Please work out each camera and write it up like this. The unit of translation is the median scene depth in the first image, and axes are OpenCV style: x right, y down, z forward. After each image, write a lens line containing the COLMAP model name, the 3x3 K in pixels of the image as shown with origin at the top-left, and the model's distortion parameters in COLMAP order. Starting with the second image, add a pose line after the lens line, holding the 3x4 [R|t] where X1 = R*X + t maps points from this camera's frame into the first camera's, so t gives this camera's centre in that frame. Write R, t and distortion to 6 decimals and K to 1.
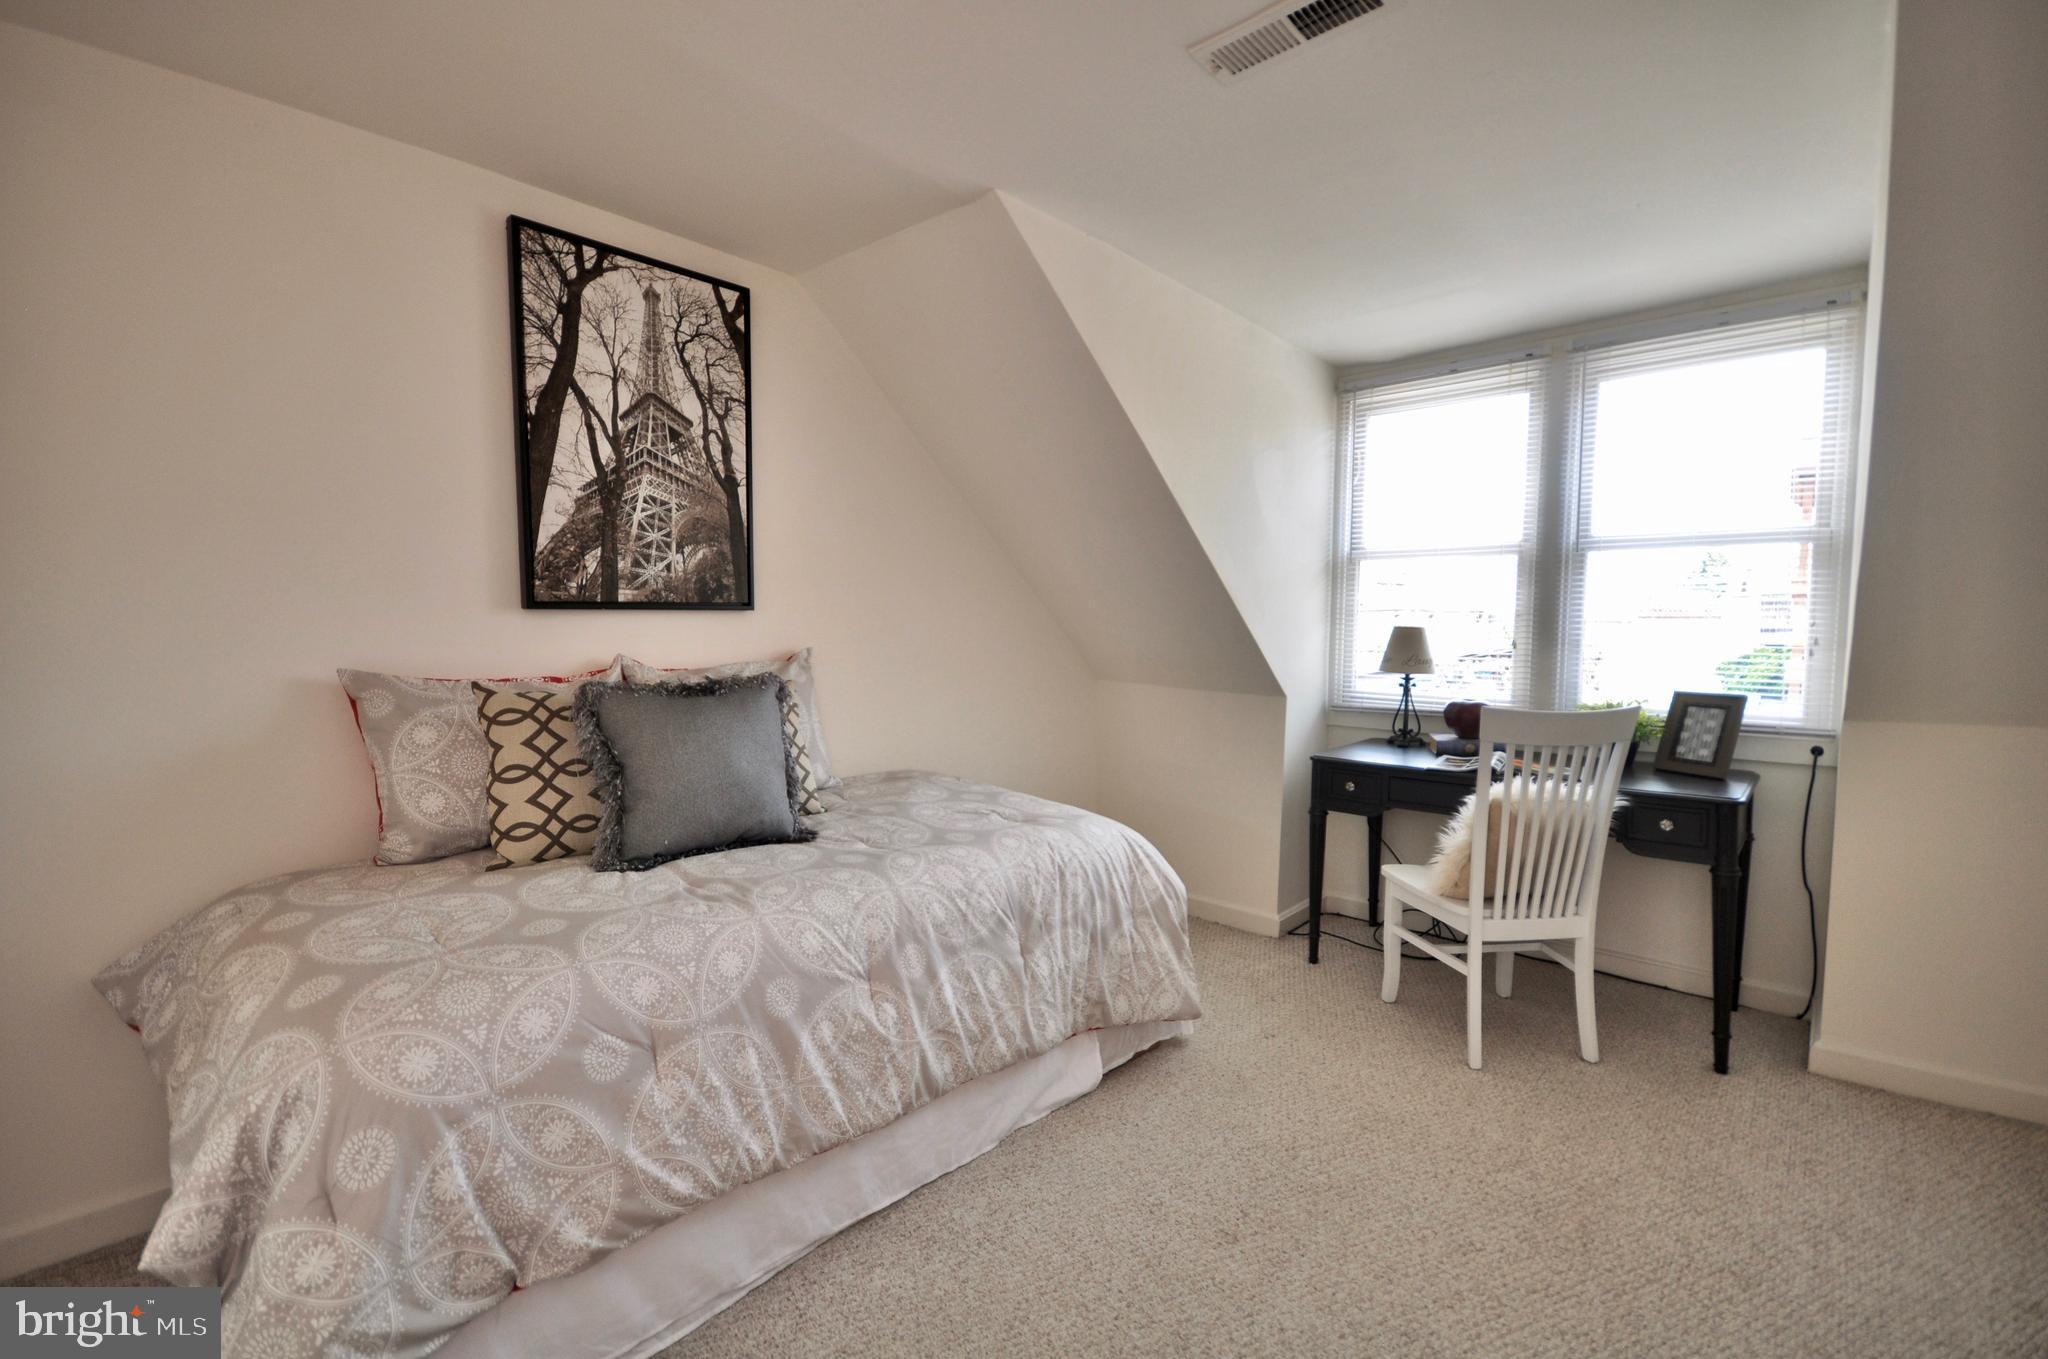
lens RADIAL K [[904.9, 0, 1023.9], [0, 904.9, 666.6], [0, 0, 1]] dist [-0.001670, -0.000543]
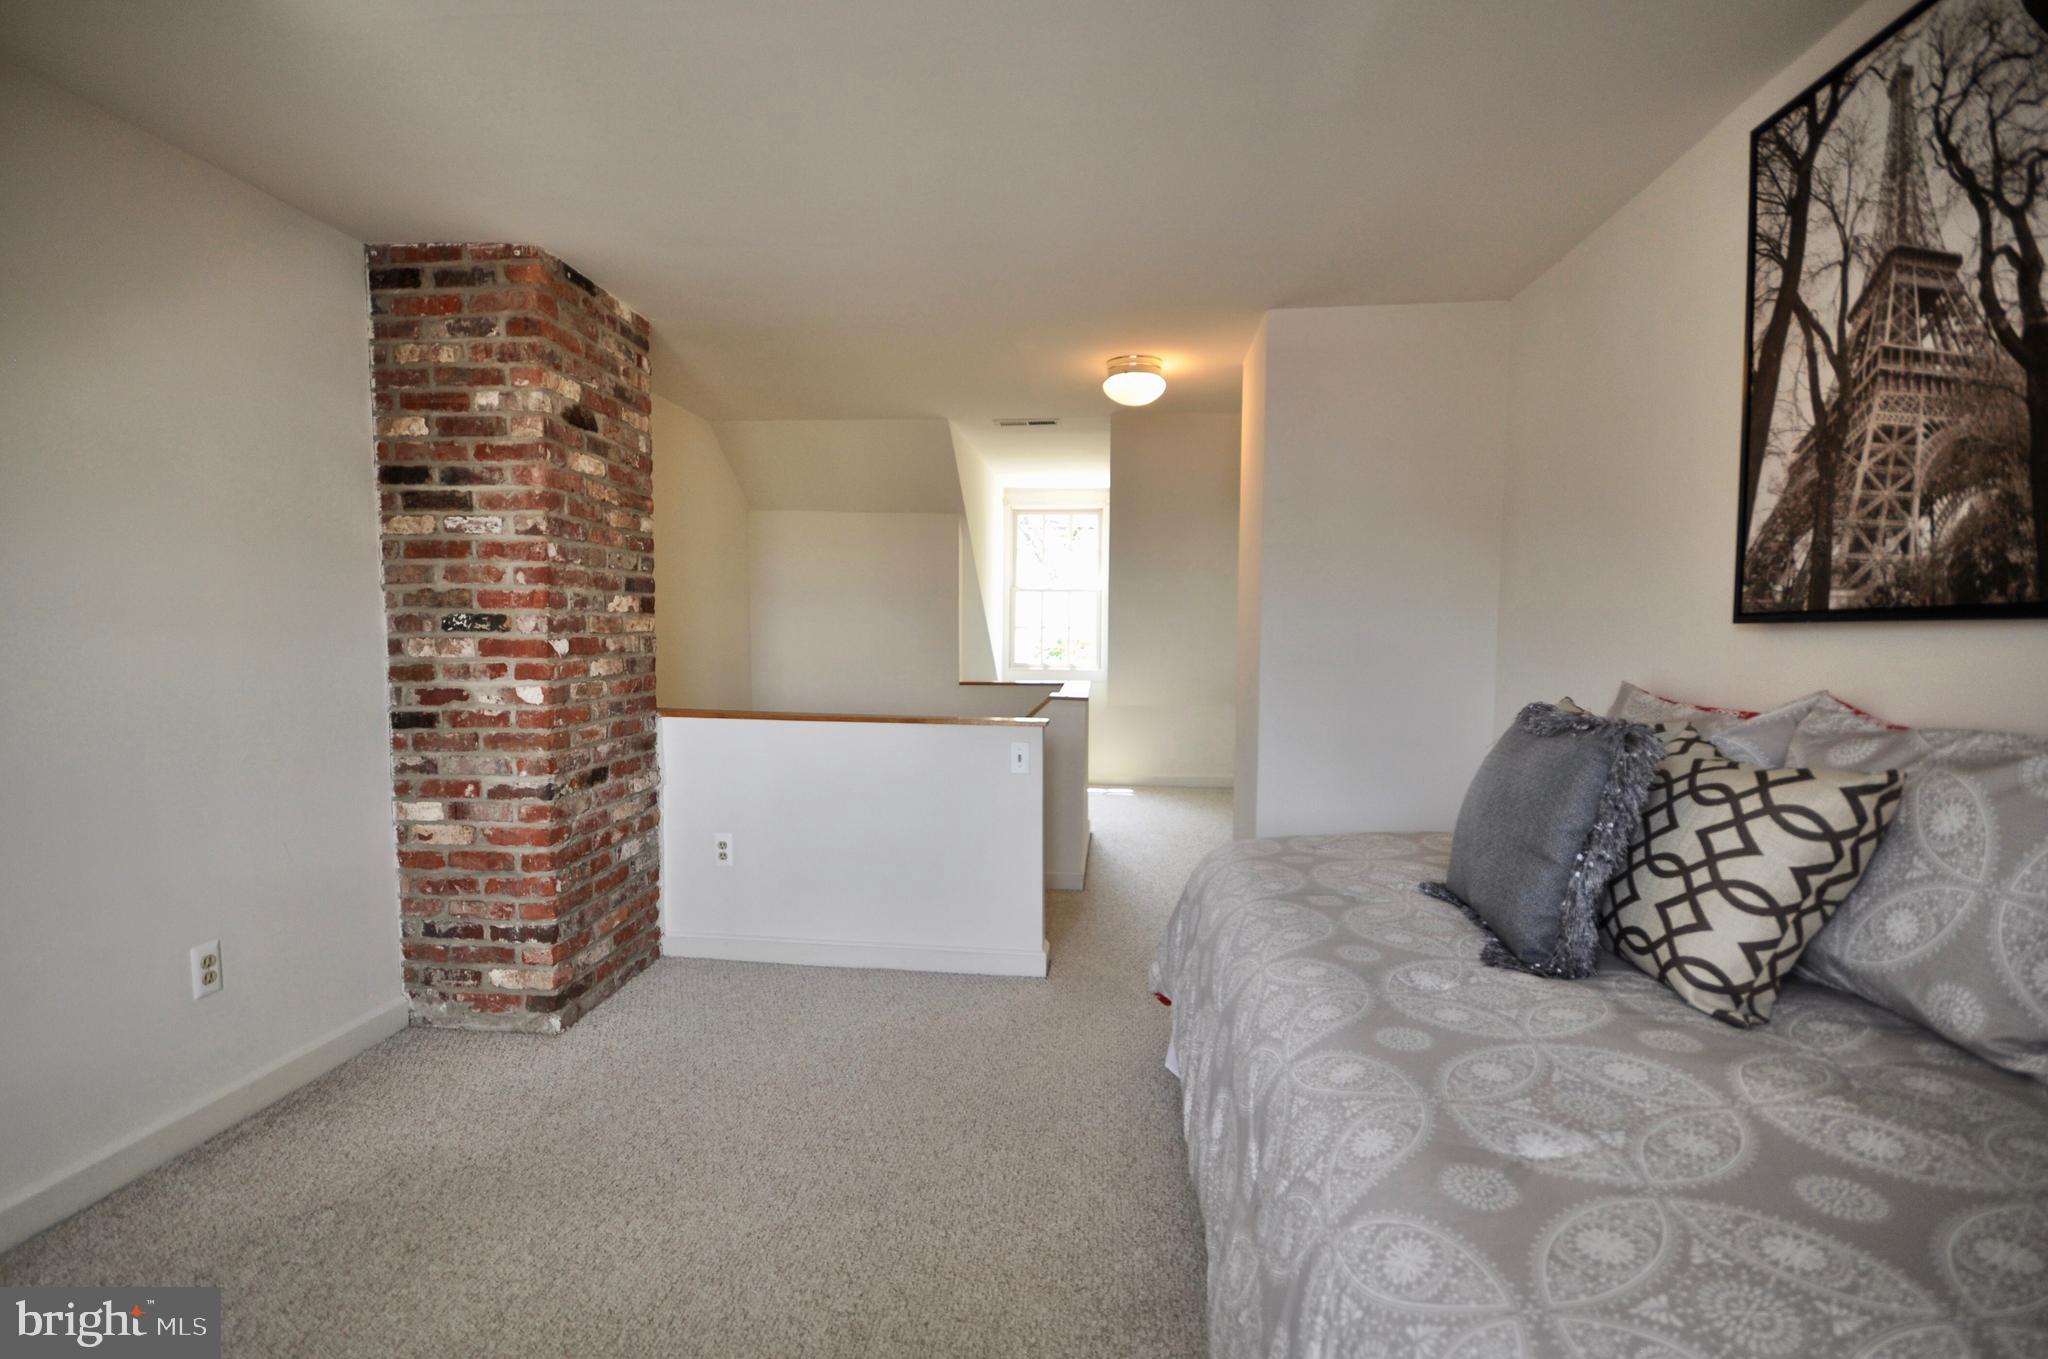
lens RADIAL K [[904.9, 0, 1023.9], [0, 904.9, 666.6], [0, 0, 1]] dist [-0.001670, -0.000543]
pose [[-0.793956, 0.006923, -0.607935, 0.388514], [-0.053155, 0.995316, 0.080754, -0.052322], [0.605647, 0.096429, -0.789869, 1.150365]]
